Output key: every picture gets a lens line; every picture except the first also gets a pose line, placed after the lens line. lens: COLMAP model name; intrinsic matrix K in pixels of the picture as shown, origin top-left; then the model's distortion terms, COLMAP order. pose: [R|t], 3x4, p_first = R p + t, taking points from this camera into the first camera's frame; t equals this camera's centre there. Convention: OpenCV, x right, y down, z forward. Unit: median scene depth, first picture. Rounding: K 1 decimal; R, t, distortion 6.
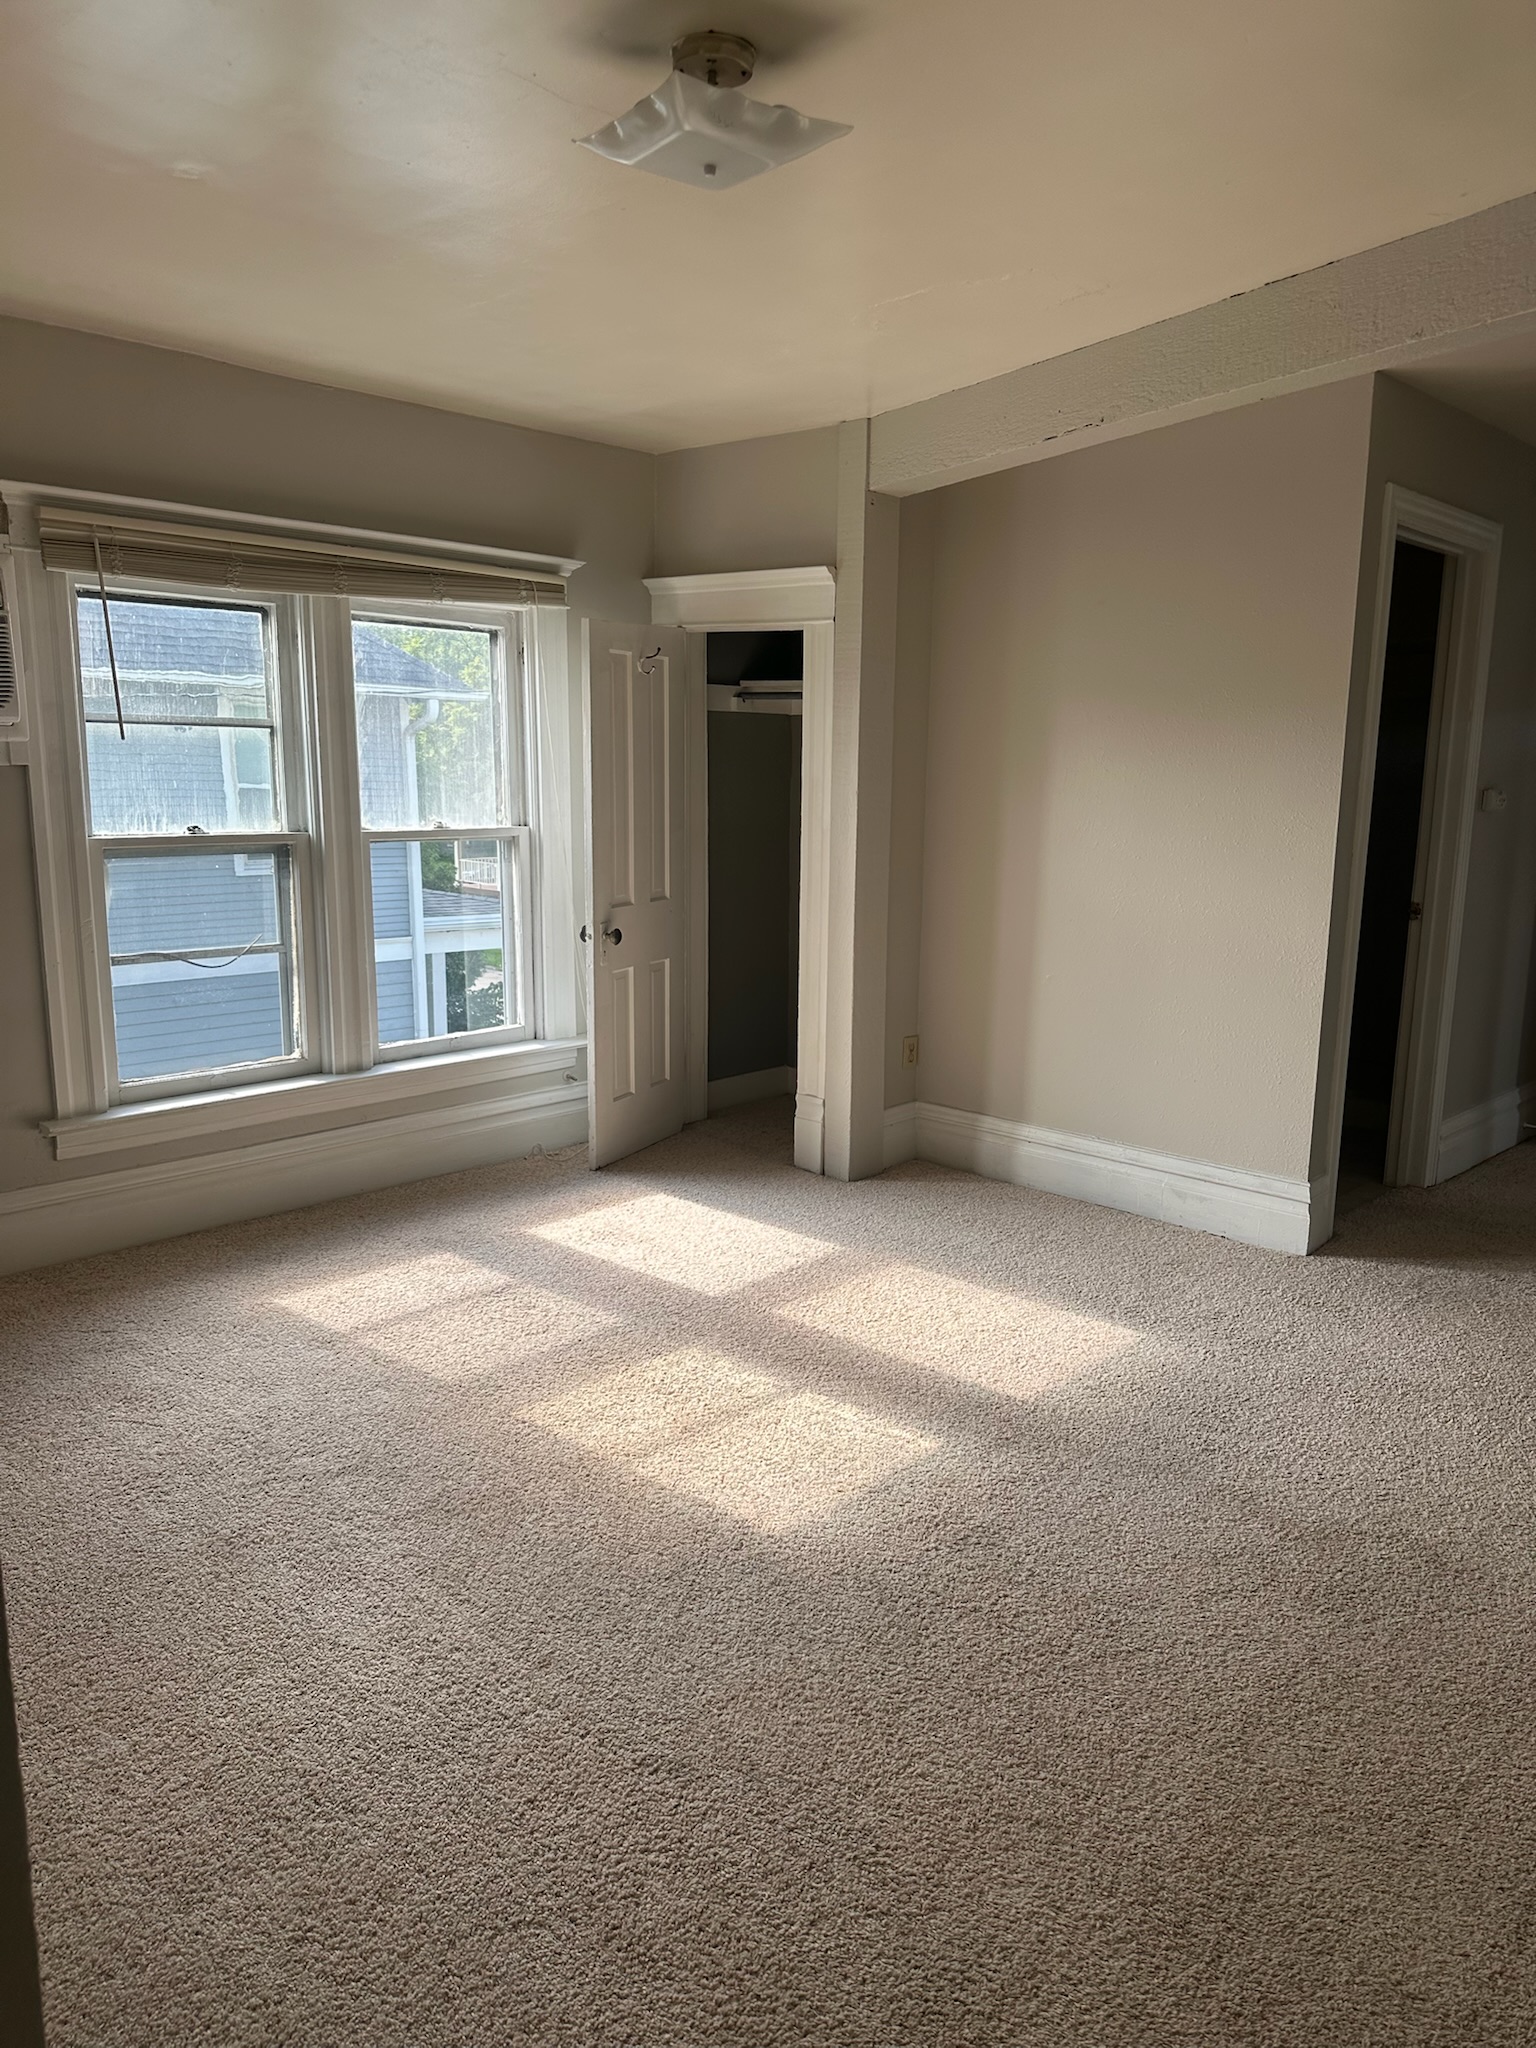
lens RADIAL K [[1446.9, 0, 751.2], [0, 1446.9, 1035.7], [0, 0, 1]] dist [0.110182, -0.219665]
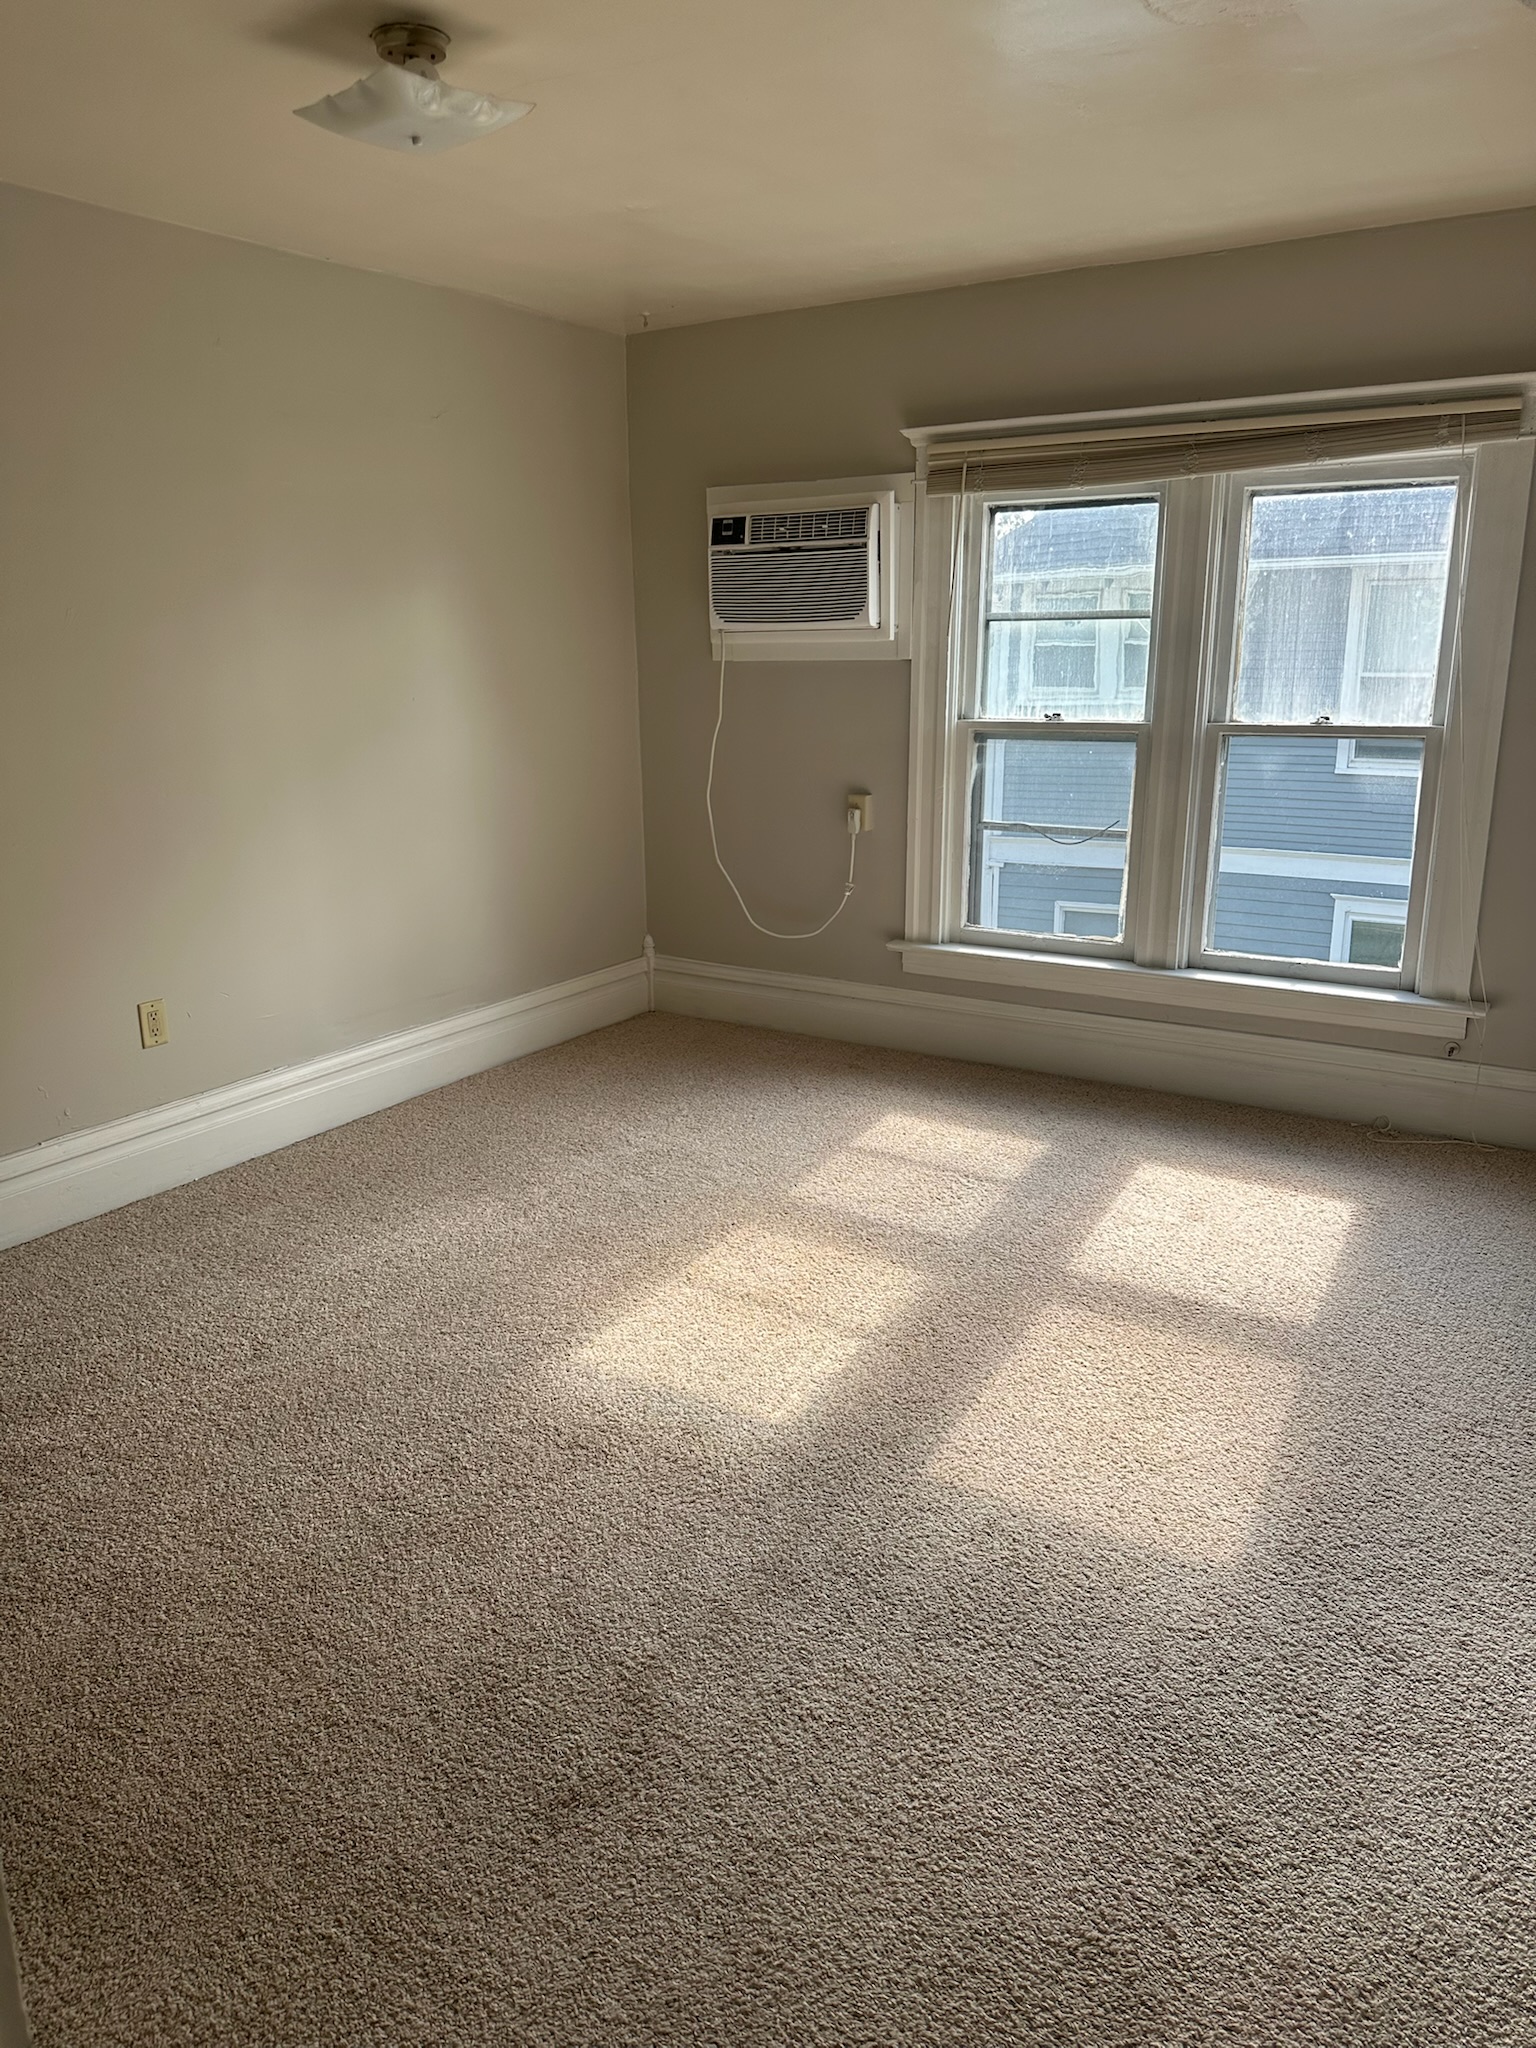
lens RADIAL K [[1446.9, 0, 751.2], [0, 1446.9, 1035.7], [0, 0, 1]] dist [0.110182, -0.219665]
pose [[0.156620, 0.239108, -0.958278, 0.705168], [-0.168526, 0.962493, 0.212616, -0.103724], [0.973175, 0.128195, 0.191042, 0.595254]]
